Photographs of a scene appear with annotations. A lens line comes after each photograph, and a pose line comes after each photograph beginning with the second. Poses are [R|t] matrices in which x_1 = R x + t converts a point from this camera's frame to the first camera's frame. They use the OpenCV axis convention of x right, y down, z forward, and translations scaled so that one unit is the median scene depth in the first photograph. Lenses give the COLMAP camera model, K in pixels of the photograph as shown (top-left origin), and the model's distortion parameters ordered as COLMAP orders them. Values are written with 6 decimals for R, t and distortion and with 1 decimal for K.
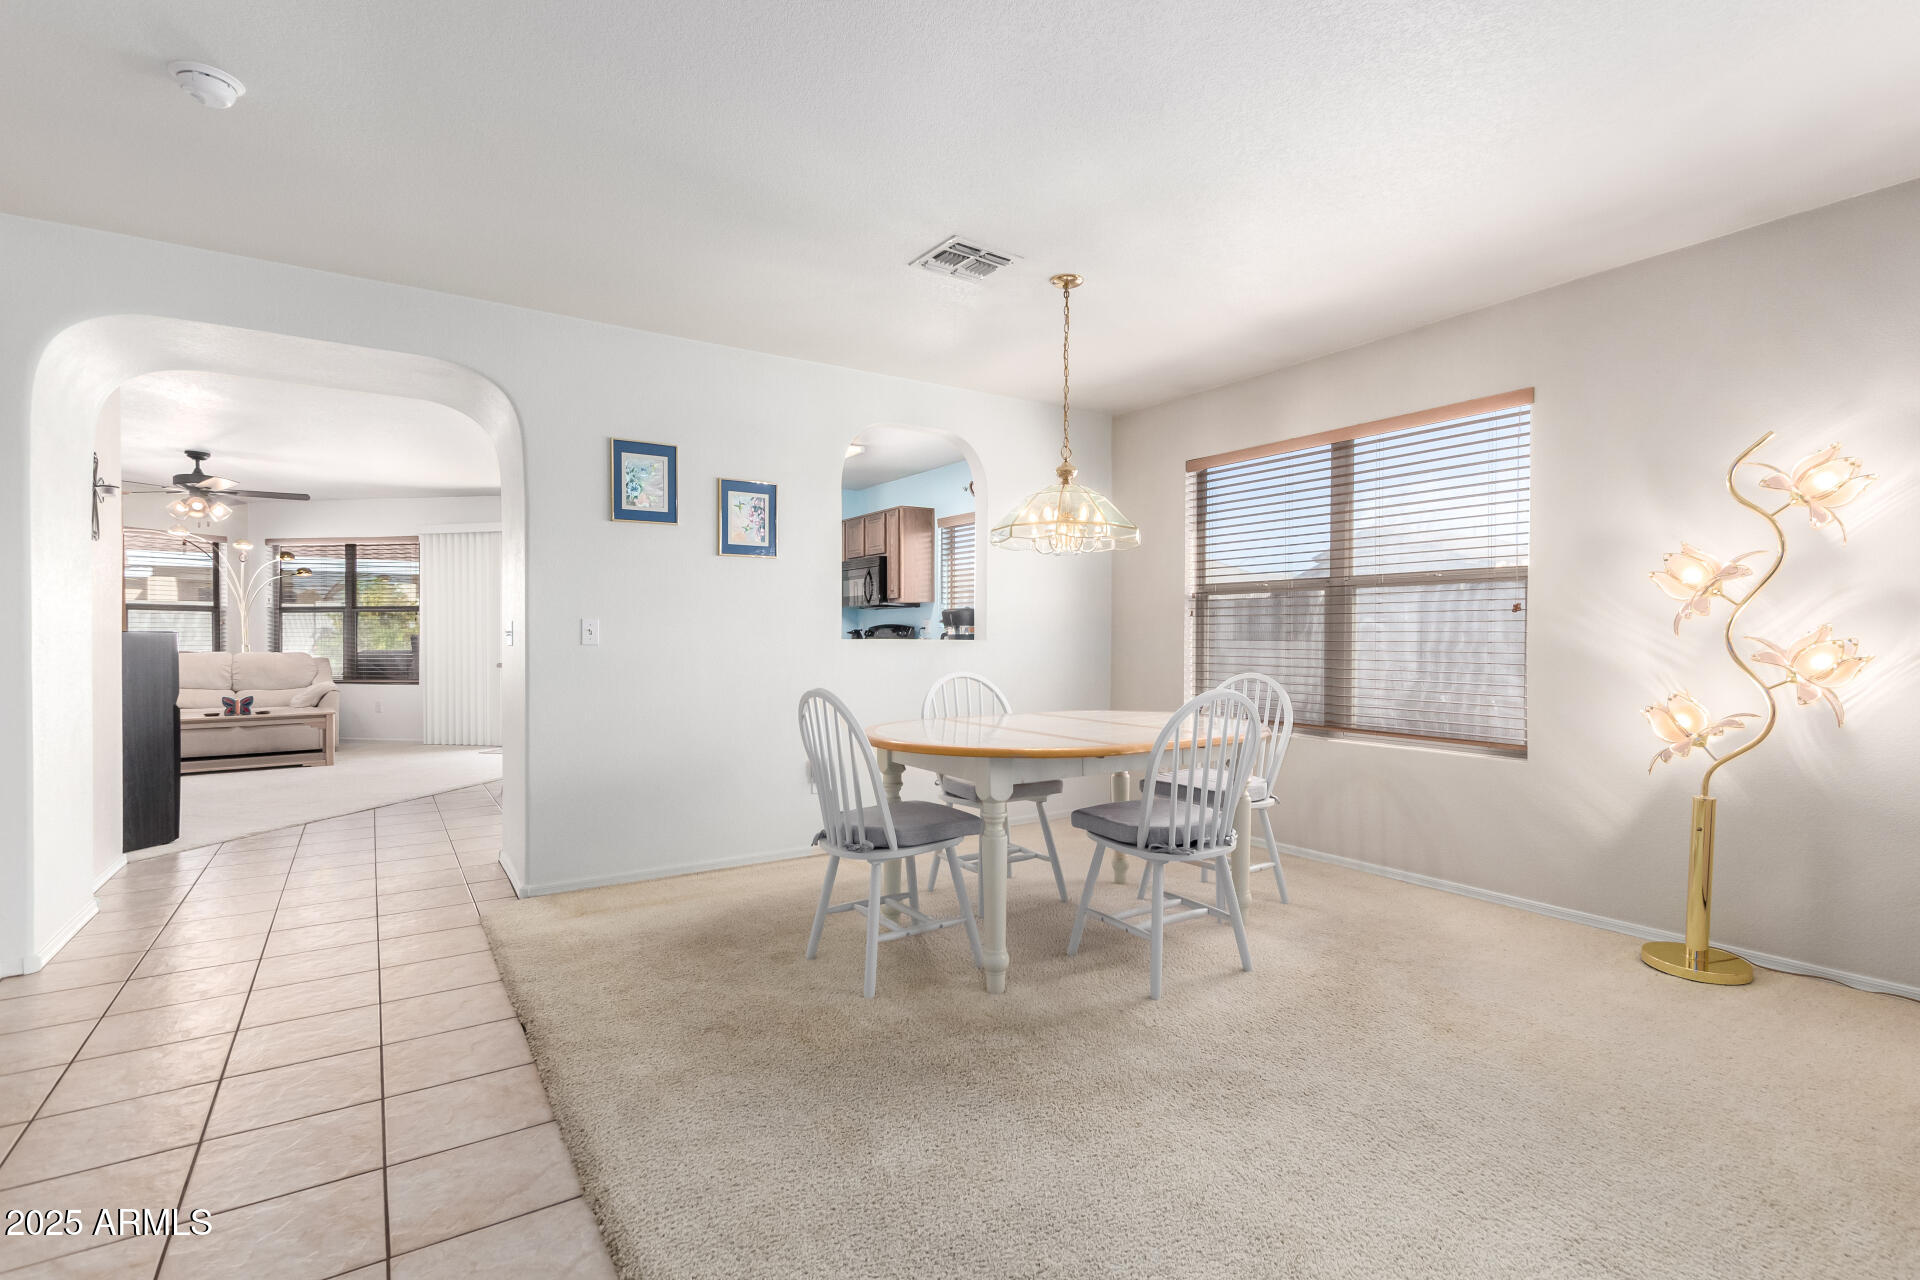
lens RADIAL K [[886.0, 0, 988.2], [0, 886.0, 637.2], [0, 0, 1]] dist [0.014648, 0.000169]
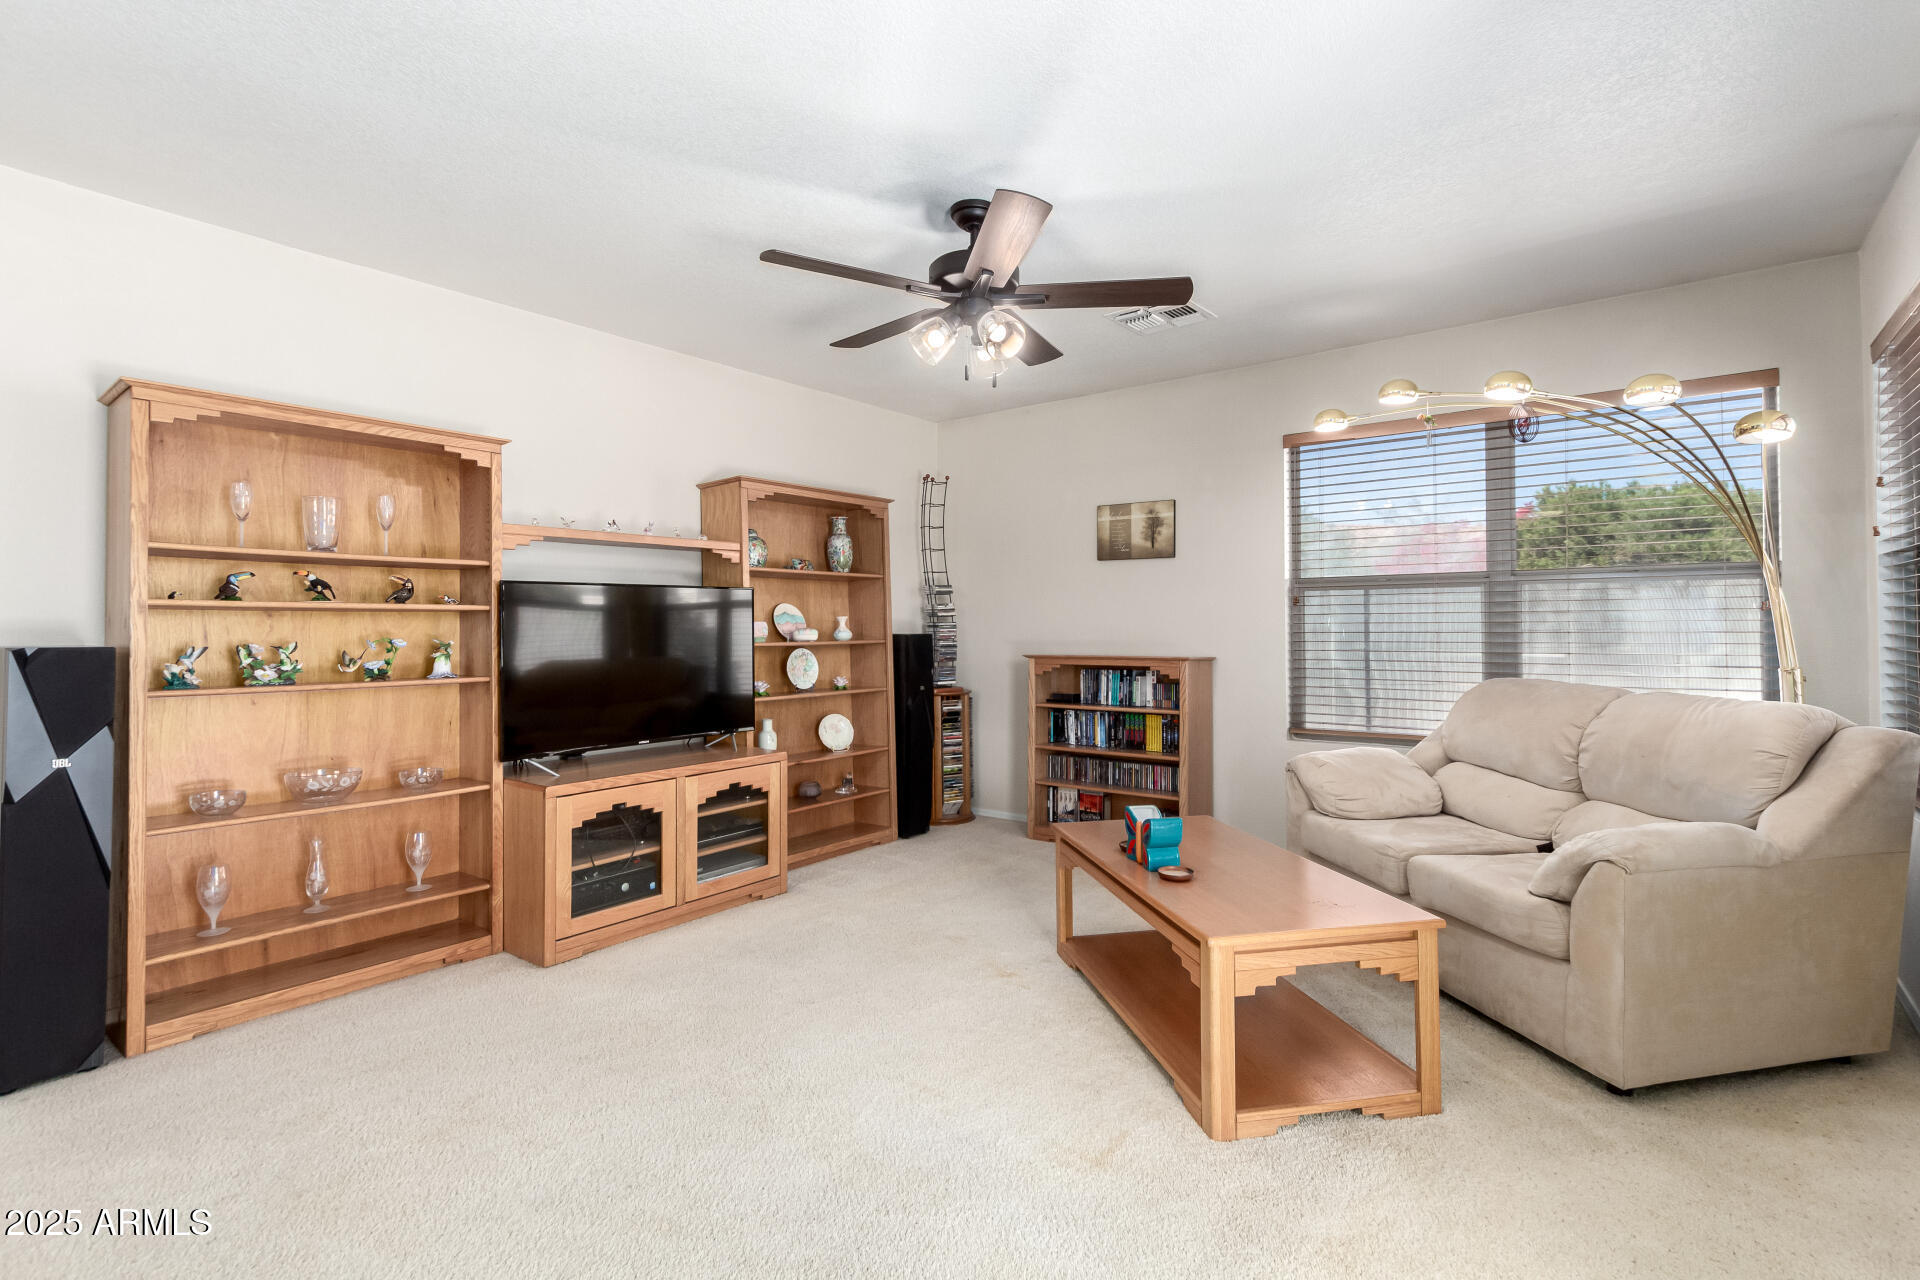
lens RADIAL K [[902.5, 0, 958.1], [0, 902.5, 609.2], [0, 0, 1]] dist [0.000700, 0.000009]
pose [[-0.446836, -0.016234, -0.894469, -0.411217], [-0.007757, 0.999868, -0.014272, -0.006859], [0.894582, 0.000561, -0.446903, 0.929296]]
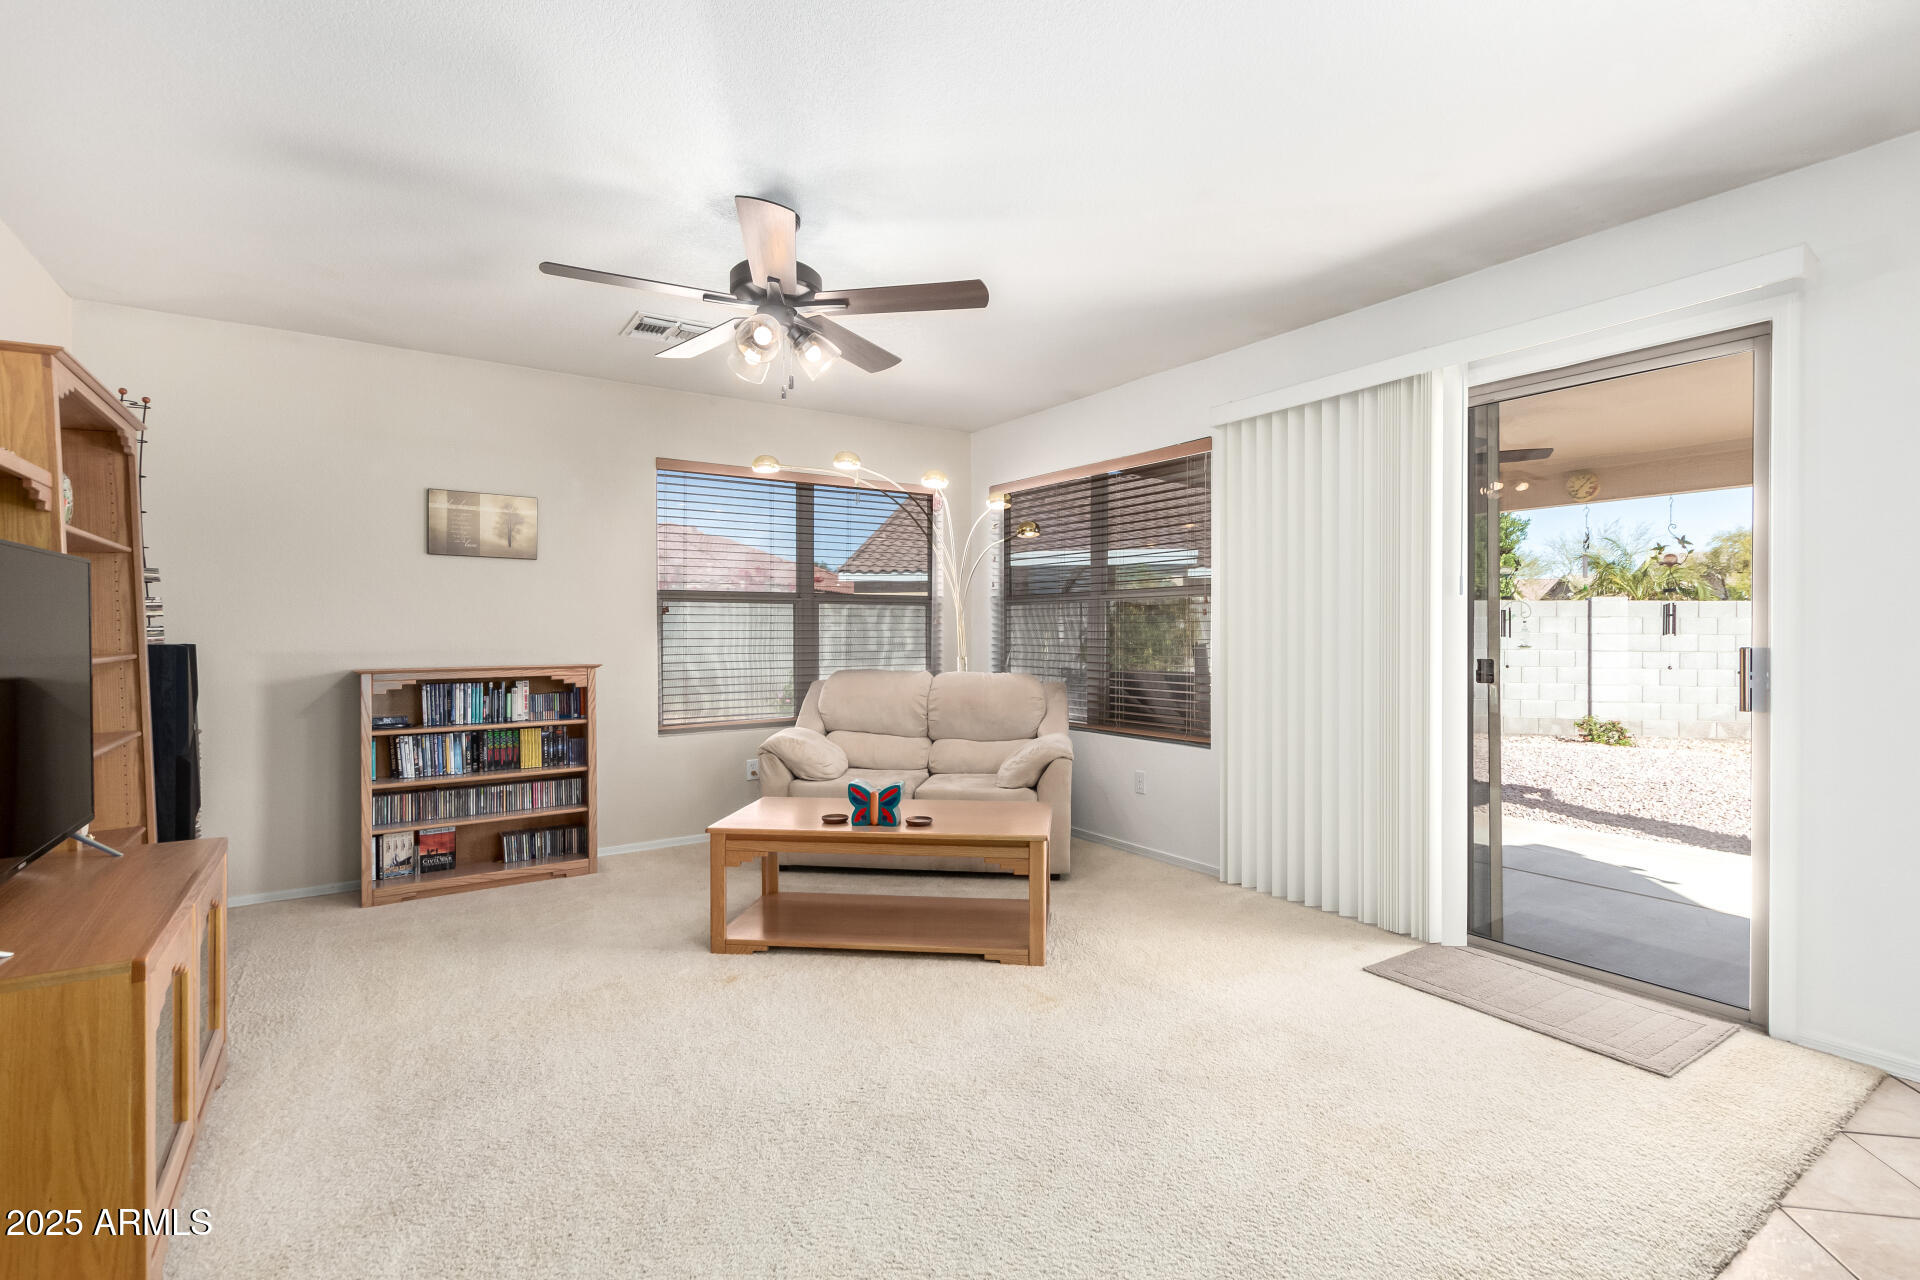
lens RADIAL K [[886.0, 0, 988.2], [0, 886.0, 637.2], [0, 0, 1]] dist [0.014648, 0.000169]
pose [[0.719777, 0.003884, -0.694194, -0.421860], [-0.007964, 0.999965, -0.002662, -0.003618], [0.694159, 0.007445, 0.719783, 0.614782]]
